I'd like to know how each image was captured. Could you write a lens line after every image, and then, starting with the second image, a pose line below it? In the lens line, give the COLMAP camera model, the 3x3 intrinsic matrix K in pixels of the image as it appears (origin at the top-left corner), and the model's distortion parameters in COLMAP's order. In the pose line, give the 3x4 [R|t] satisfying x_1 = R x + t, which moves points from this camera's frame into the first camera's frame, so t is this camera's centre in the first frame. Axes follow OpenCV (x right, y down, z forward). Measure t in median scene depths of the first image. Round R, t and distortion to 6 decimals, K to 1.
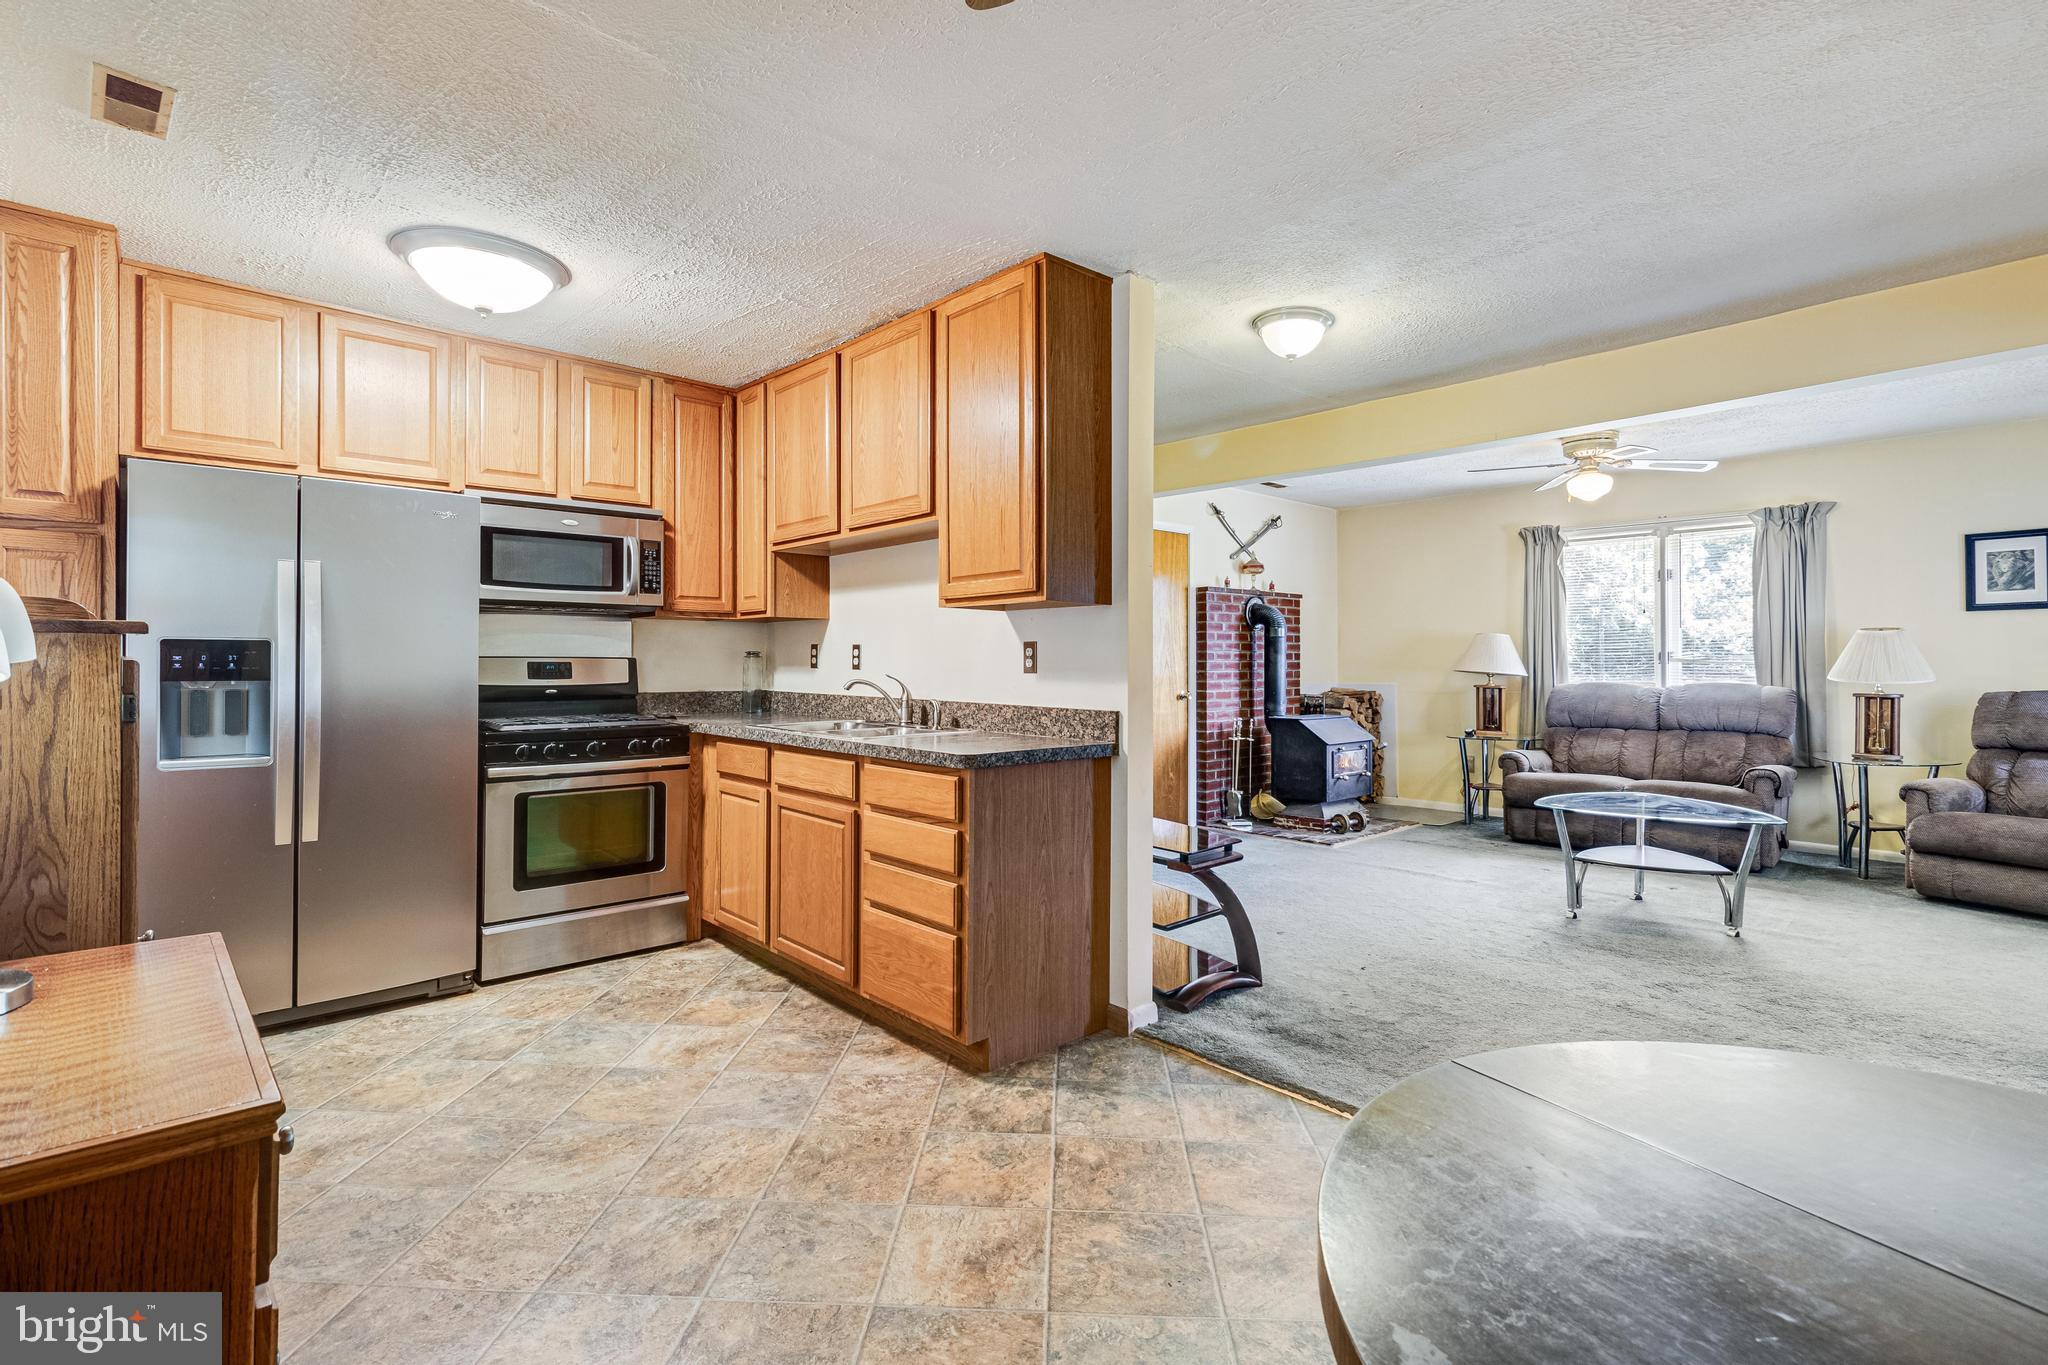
lens RADIAL K [[943.8, 0, 1020.4], [0, 943.8, 660.8], [0, 0, 1]] dist [0.001992, 0.000066]
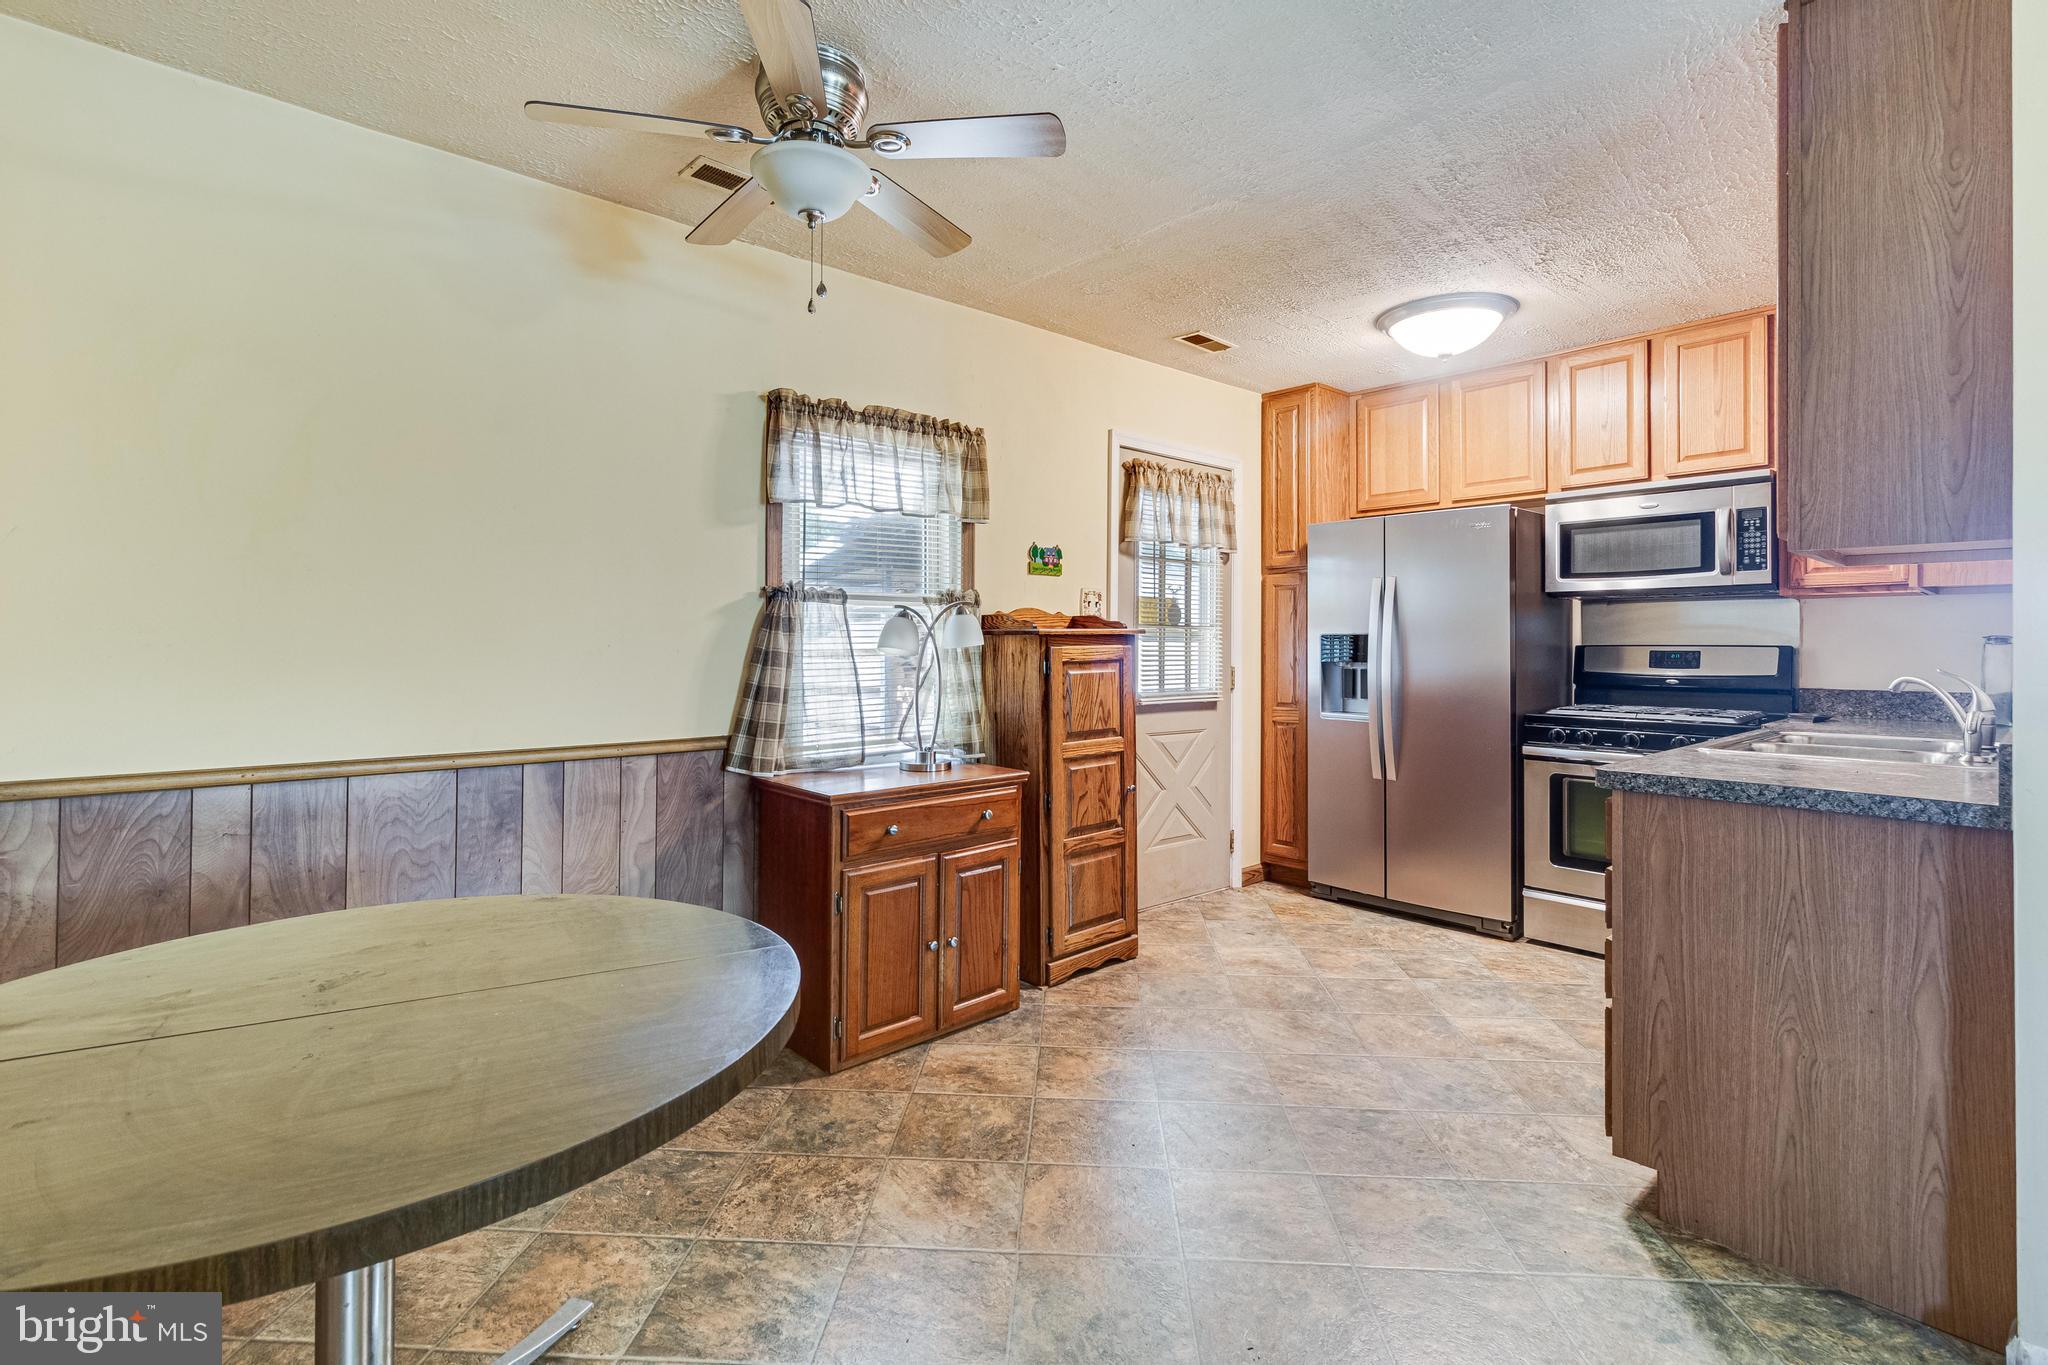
lens RADIAL K [[952.0, 0, 1023.7], [0, 952.0, 637.9], [0, 0, 1]] dist [0.000744, -0.000049]
pose [[-0.005257, -0.012829, -0.999904, 0.588559], [-0.002658, 0.999914, -0.012815, 0.003106], [0.999983, 0.002590, -0.005290, 0.436932]]
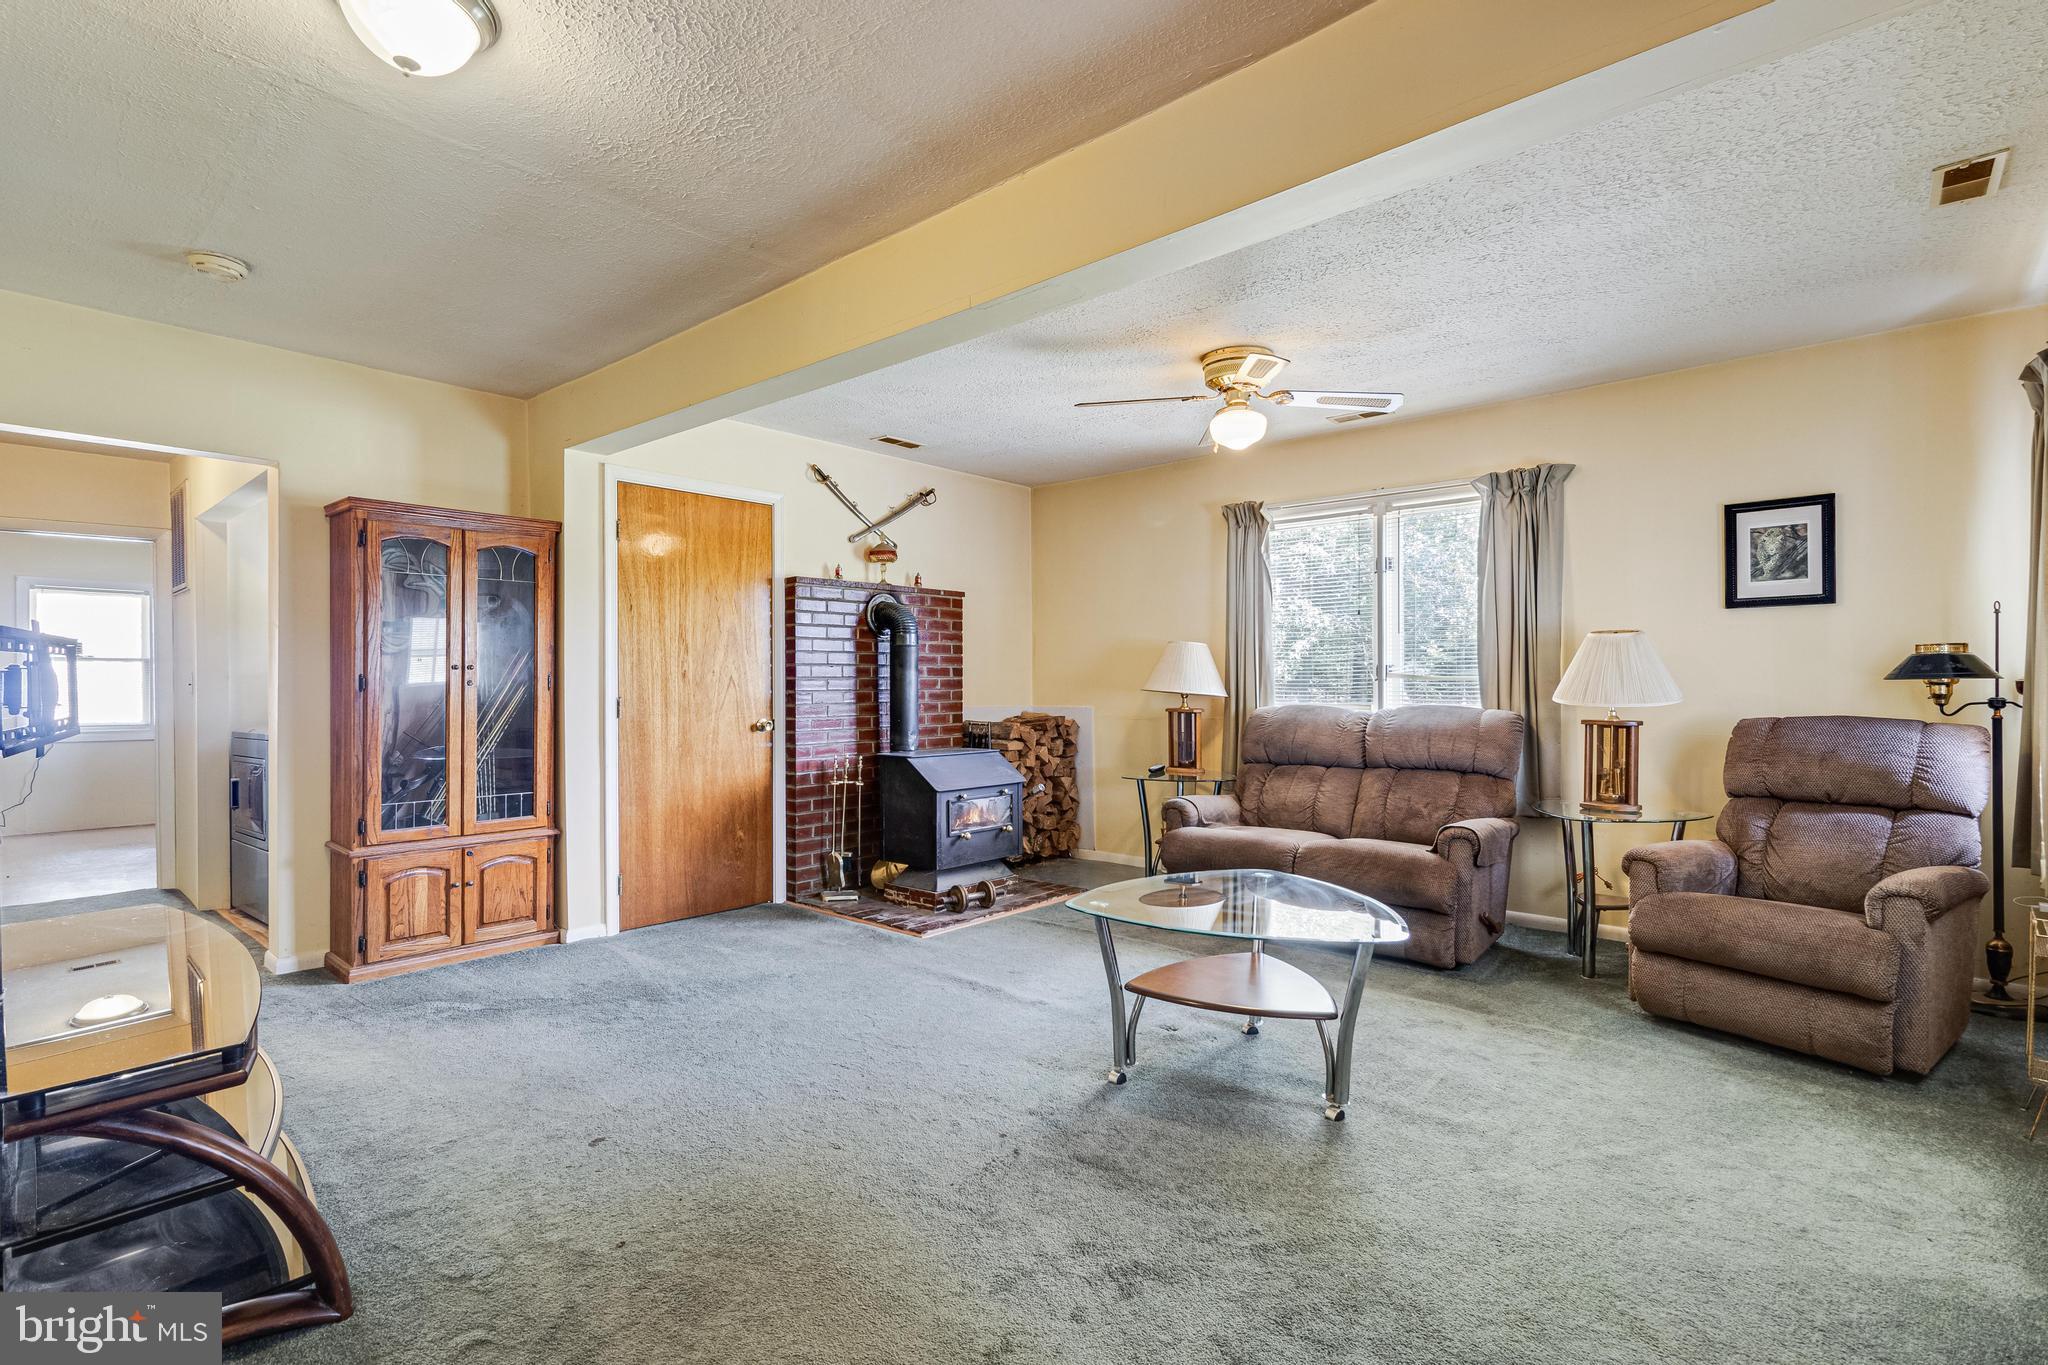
lens RADIAL K [[952.2, 0, 1021.4], [0, 952.2, 686.6], [0, 0, 1]] dist [0.002920, 0.000523]
pose [[0.995226, -0.002086, 0.097576, 0.312023], [0.001554, 0.999983, 0.005533, 0.003340], [-0.097586, -0.005355, 0.995213, 0.255341]]
